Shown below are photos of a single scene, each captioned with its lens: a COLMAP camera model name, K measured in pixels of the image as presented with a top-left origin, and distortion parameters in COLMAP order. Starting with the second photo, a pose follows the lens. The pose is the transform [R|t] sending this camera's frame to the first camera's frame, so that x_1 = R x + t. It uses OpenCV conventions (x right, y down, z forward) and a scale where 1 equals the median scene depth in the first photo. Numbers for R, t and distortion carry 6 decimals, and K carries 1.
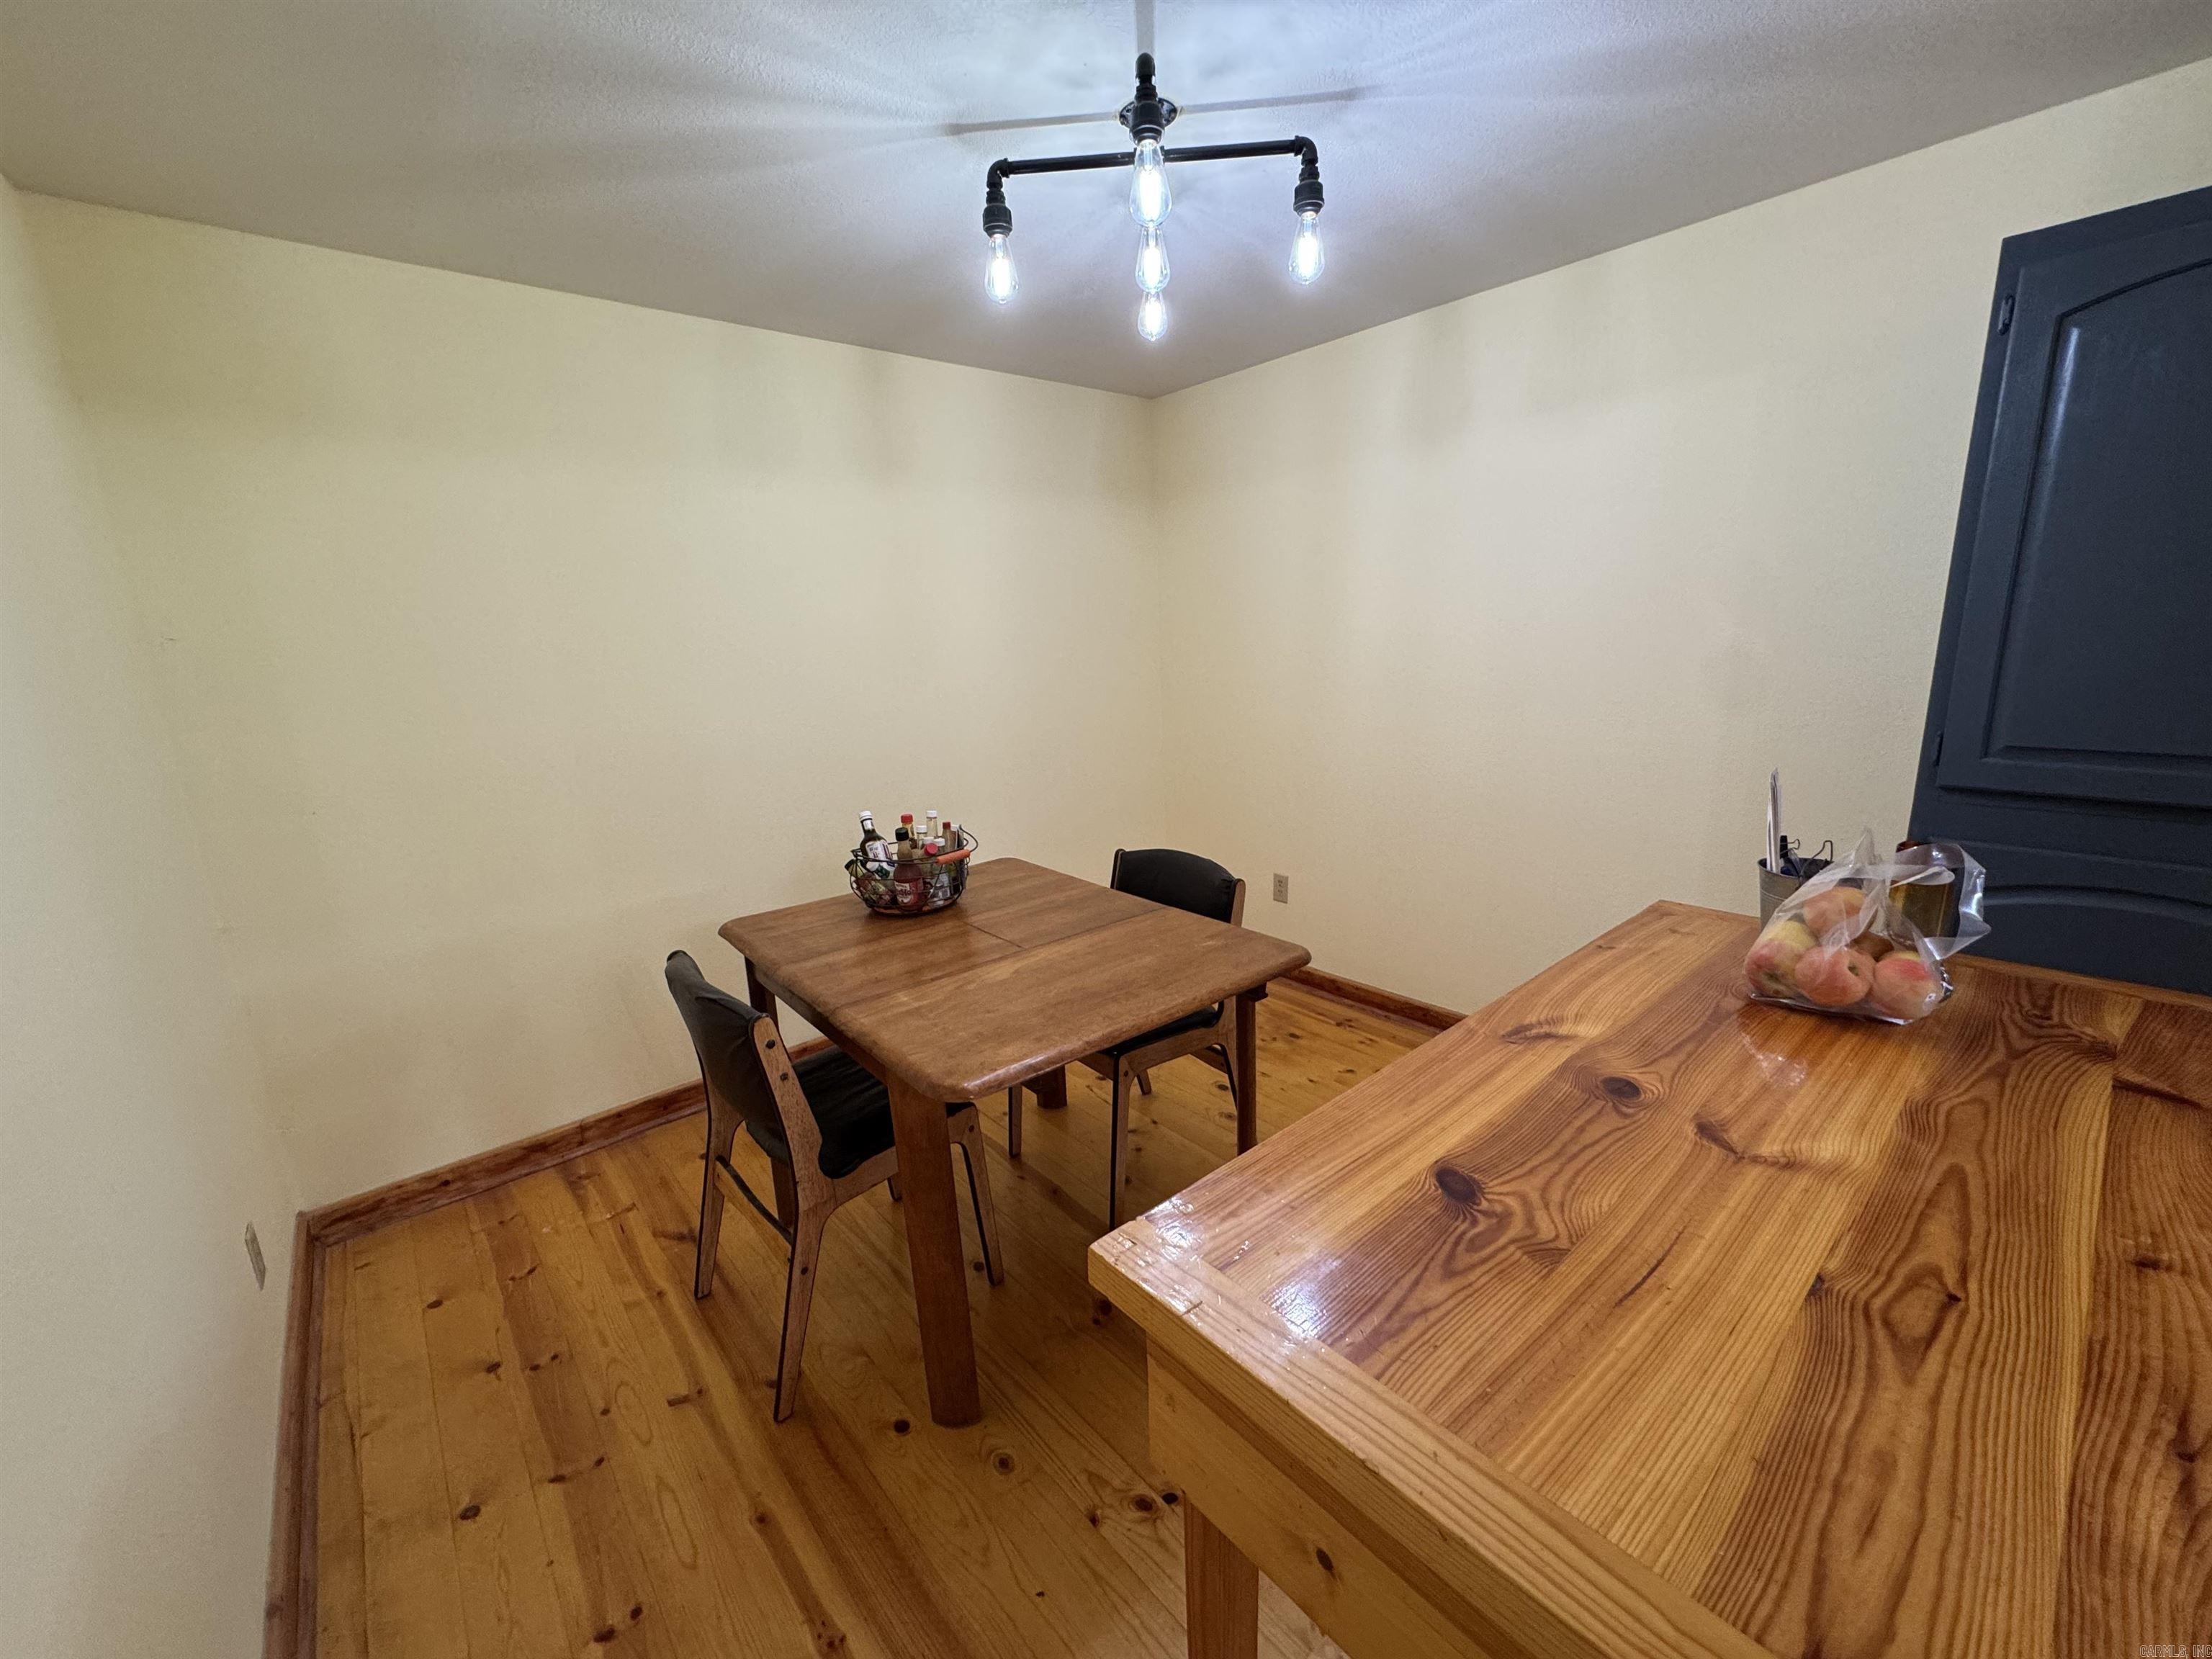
lens RADIAL K [[881.2, 0, 1106.0], [0, 881.2, 829.5], [0, 0, 1]] dist [-0.001897, 0.000008]
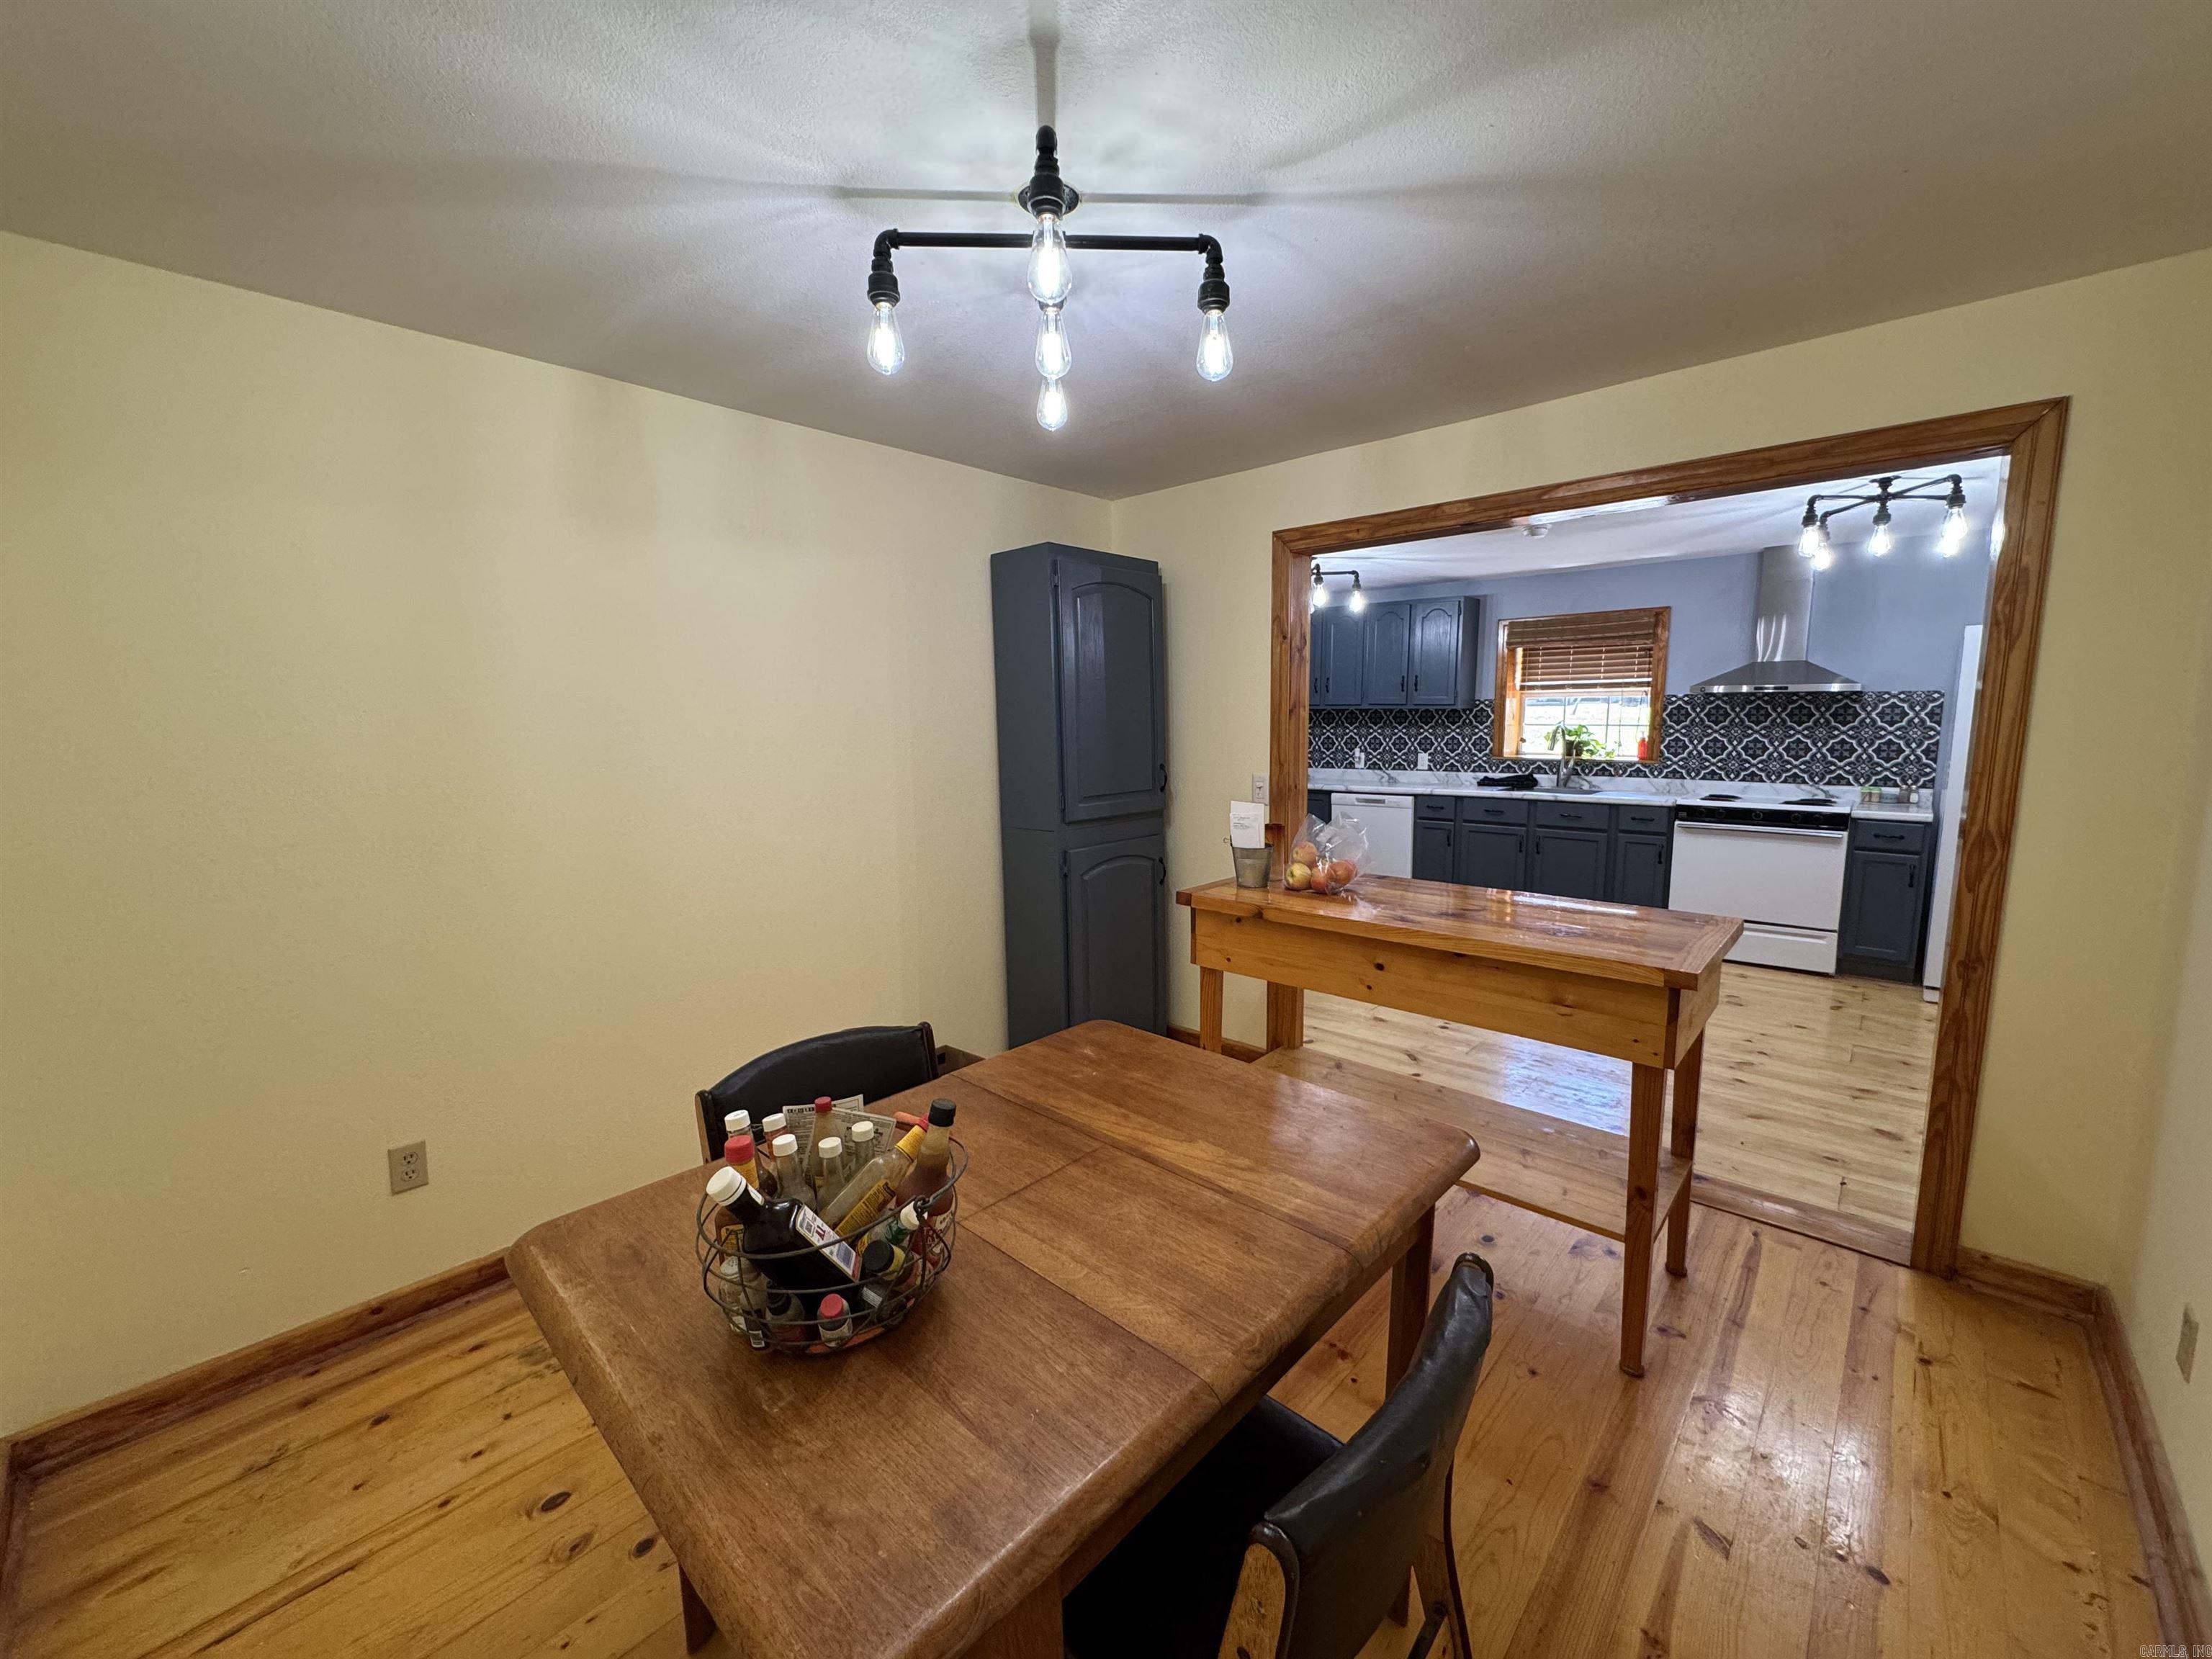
lens RADIAL K [[886.2, 0, 1102.1], [0, 886.2, 833.4], [0, 0, 1]] dist [-0.001001, -0.000112]
pose [[-0.125319, -0.093275, 0.987722, -0.901895], [0.238288, 0.963598, 0.121230, -0.235435], [-0.963075, 0.250555, -0.098531, 1.127020]]
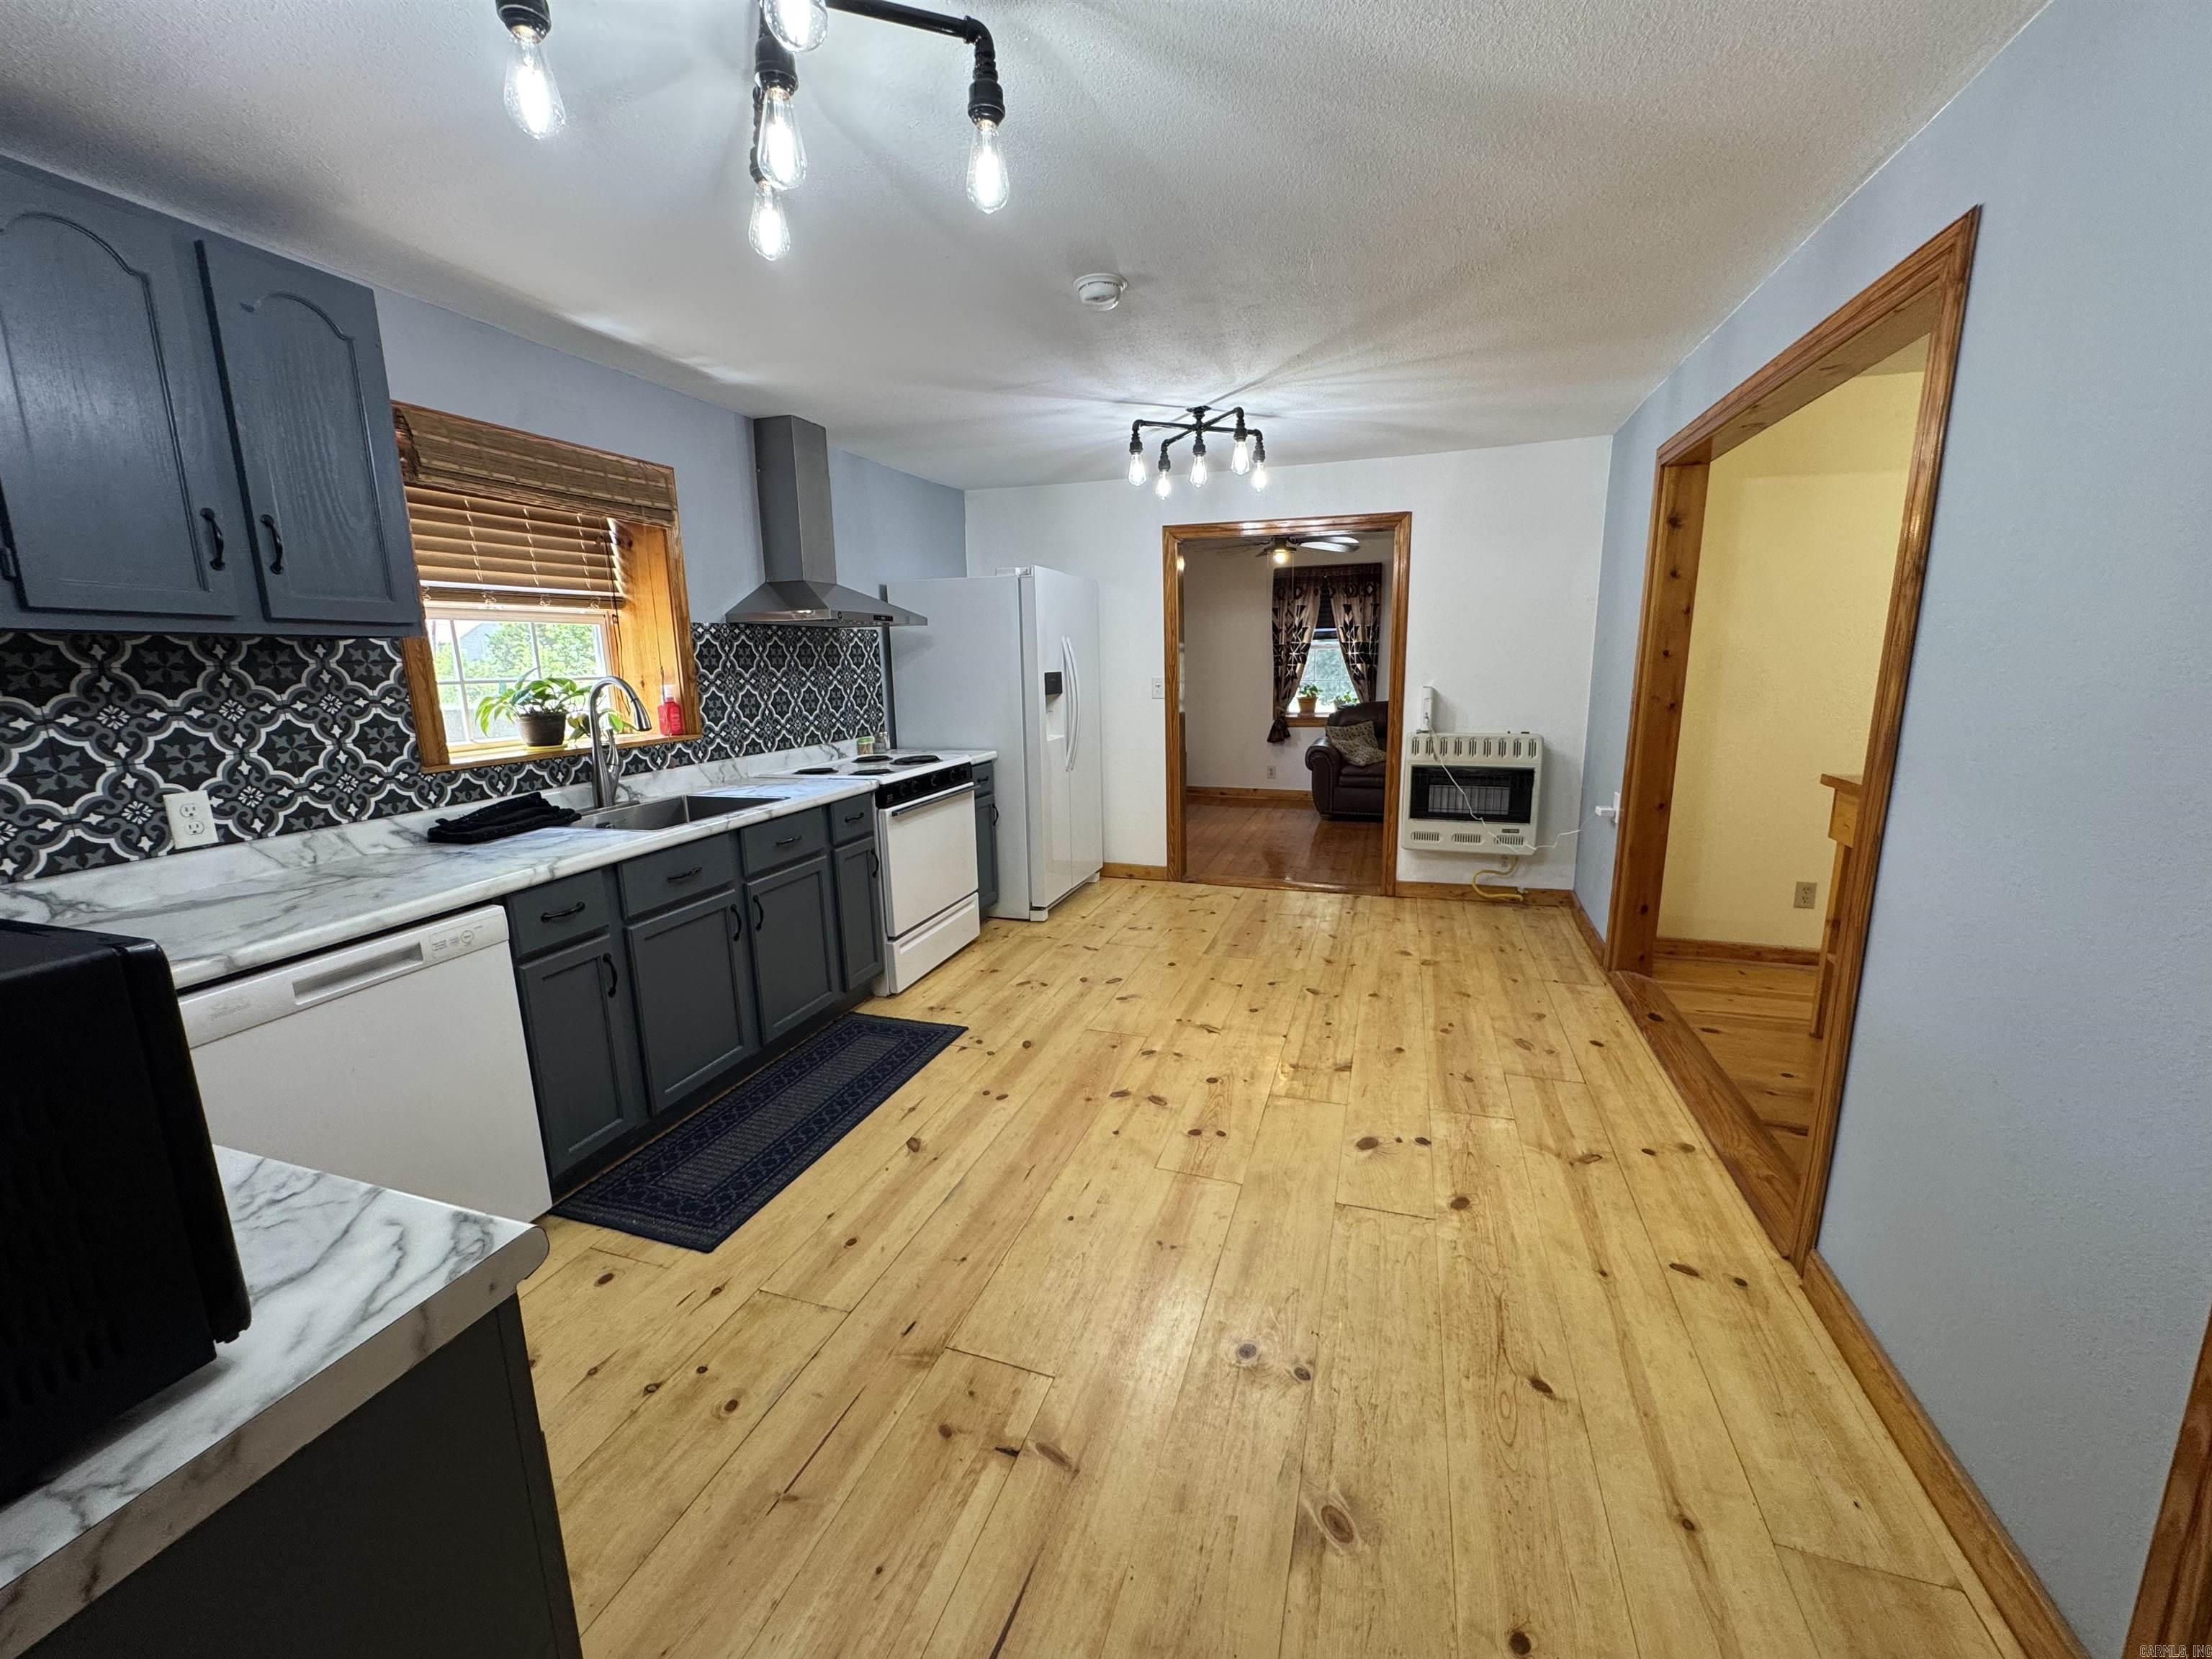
lens RADIAL K [[881.2, 0, 1106.0], [0, 881.2, 829.5], [0, 0, 1]] dist [-0.001897, 0.000008]
pose [[-0.853768, 0.156059, -0.496715, 2.330543], [-0.066190, 0.913749, 0.400852, -0.257434], [0.516429, 0.375112, -0.769800, 0.810380]]
